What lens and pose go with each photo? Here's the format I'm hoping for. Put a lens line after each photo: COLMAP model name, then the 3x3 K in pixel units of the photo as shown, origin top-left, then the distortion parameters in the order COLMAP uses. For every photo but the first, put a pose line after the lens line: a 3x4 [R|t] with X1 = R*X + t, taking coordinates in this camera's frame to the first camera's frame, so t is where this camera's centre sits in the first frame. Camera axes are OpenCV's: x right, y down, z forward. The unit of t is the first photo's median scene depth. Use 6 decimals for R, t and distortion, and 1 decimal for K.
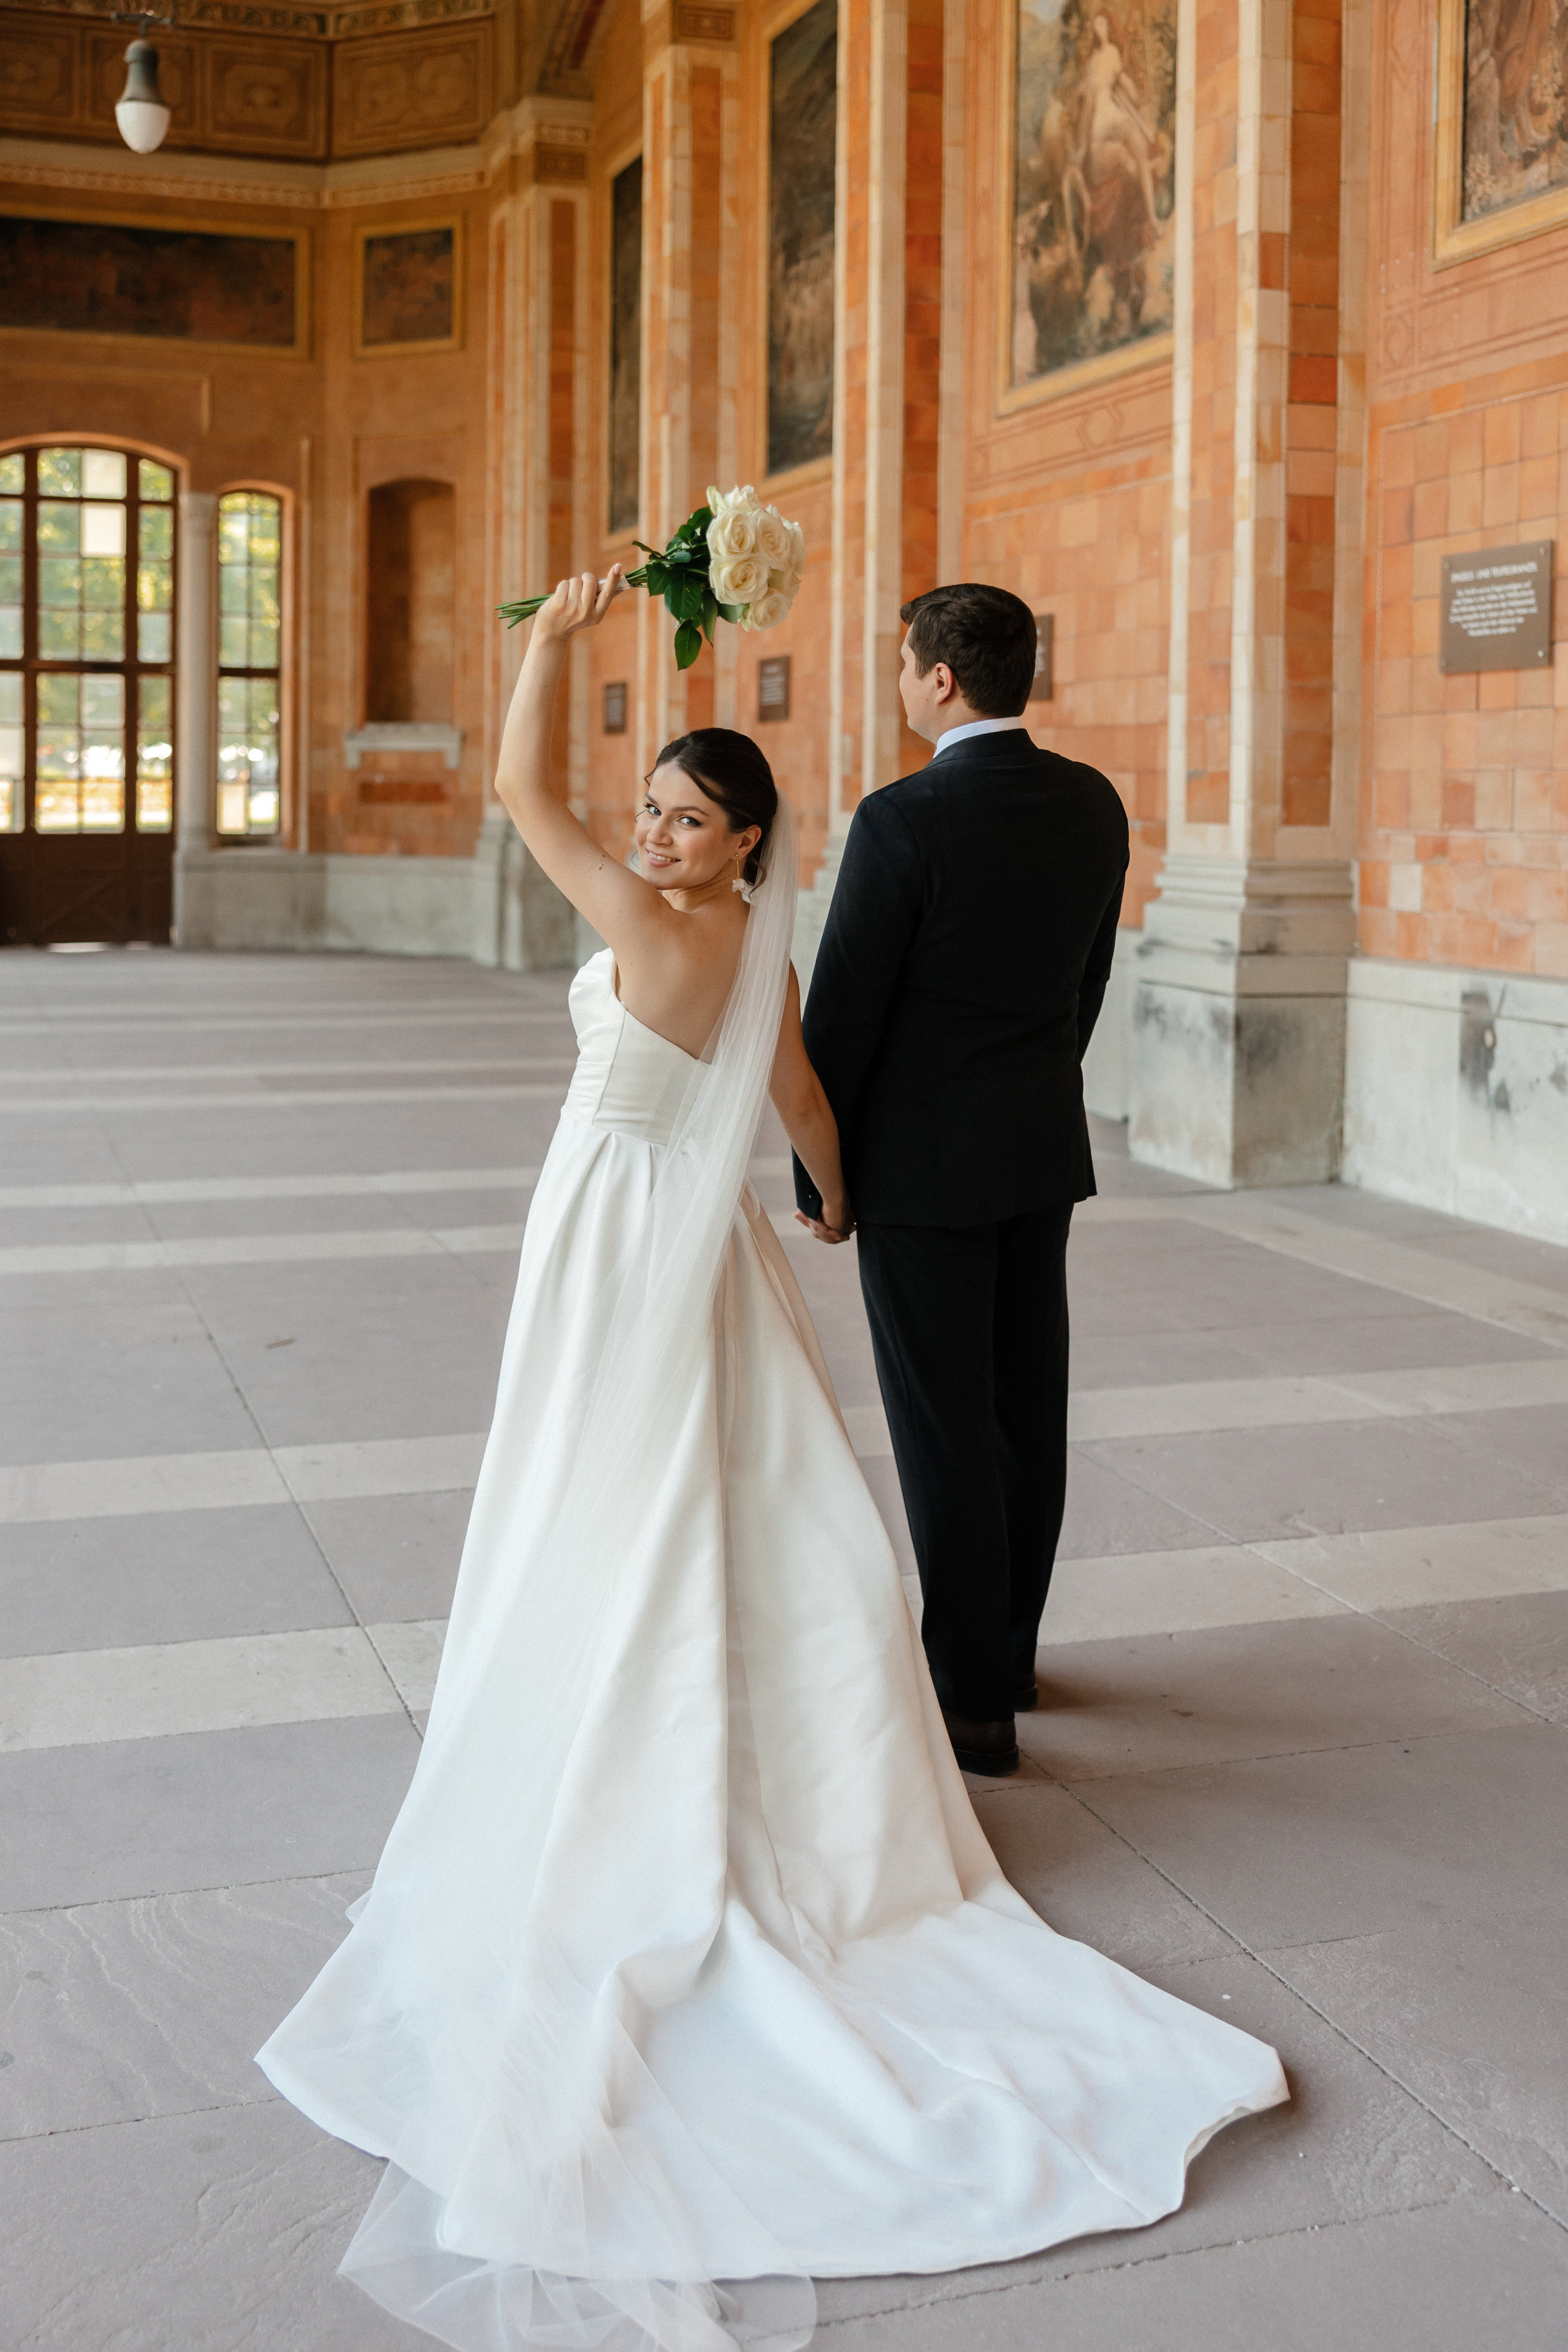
lens RADIAL K [[2610.4, 0, 822.5], [0, 2610.4, 836.2], [0, 0, 1]] dist [0.011508, 0.000000]
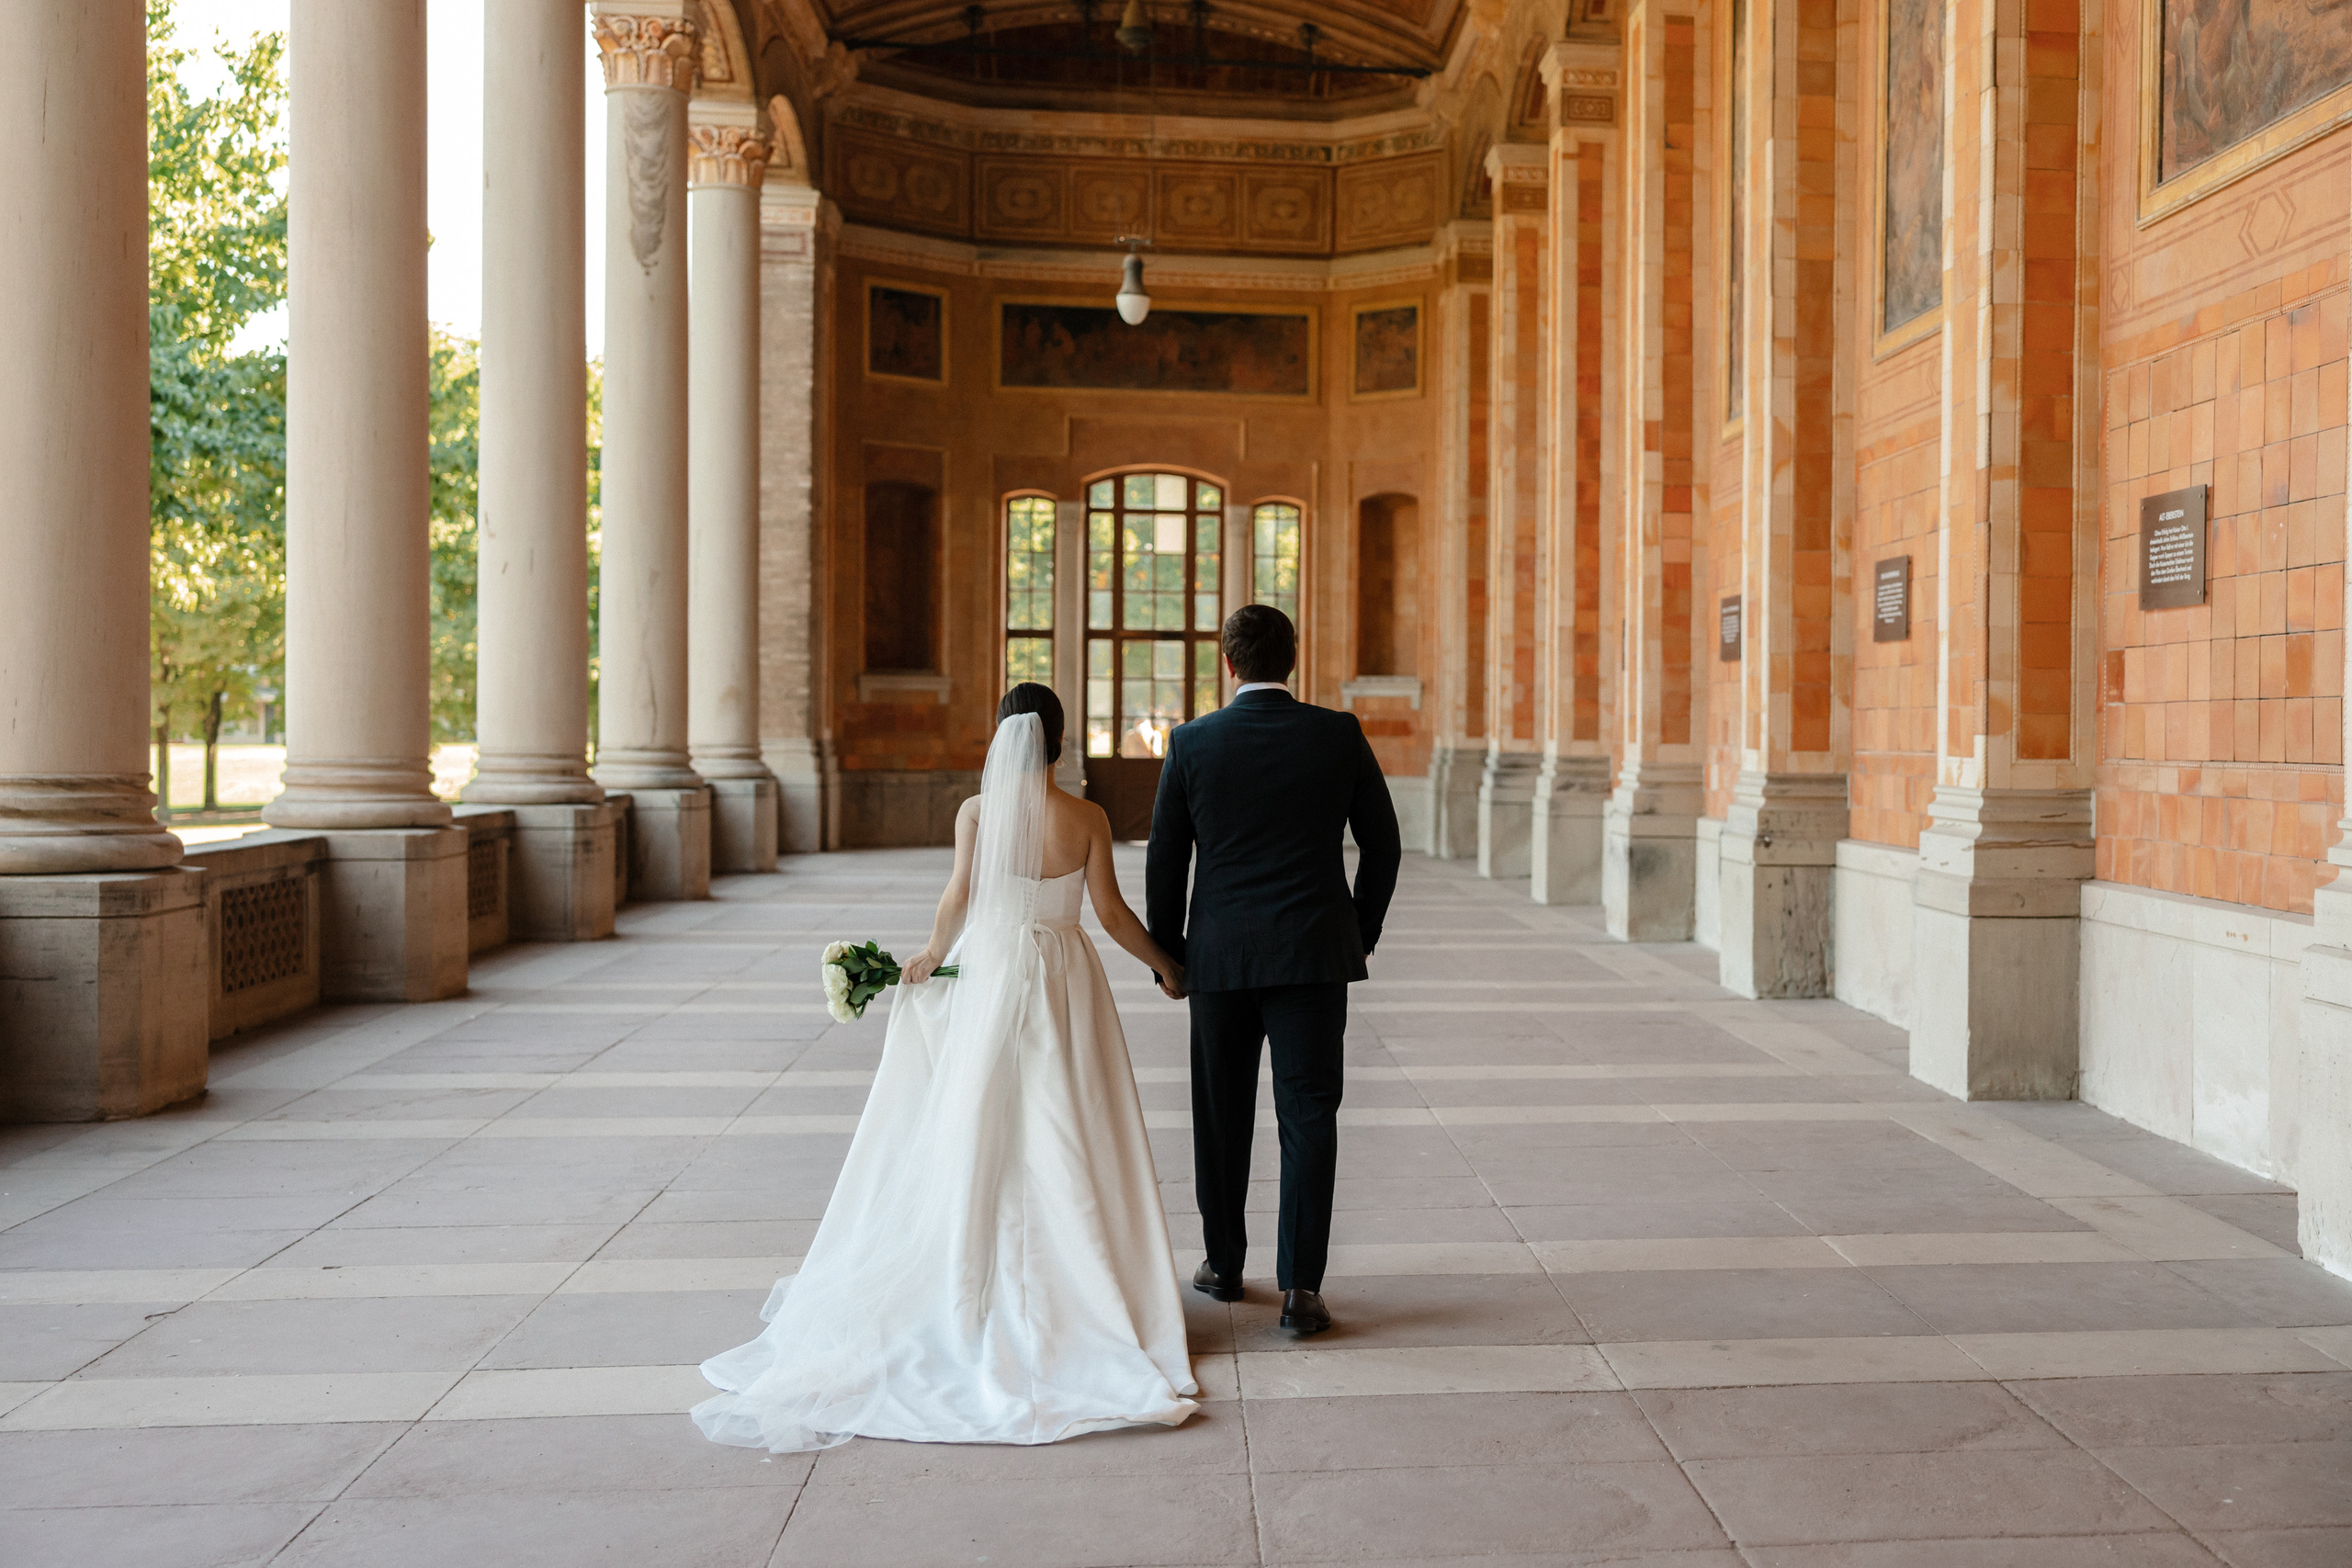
lens RADIAL K [[2280.5, 0, 1397.2], [0, 2280.5, 746.9], [0, 0, 1]] dist [-0.000568, 0.000000]
pose [[0.981230, 0.001902, -0.192833, 0.191063], [-0.003641, 0.999956, -0.008663, 0.007843], [0.192808, 0.009203, 0.981193, -0.376647]]
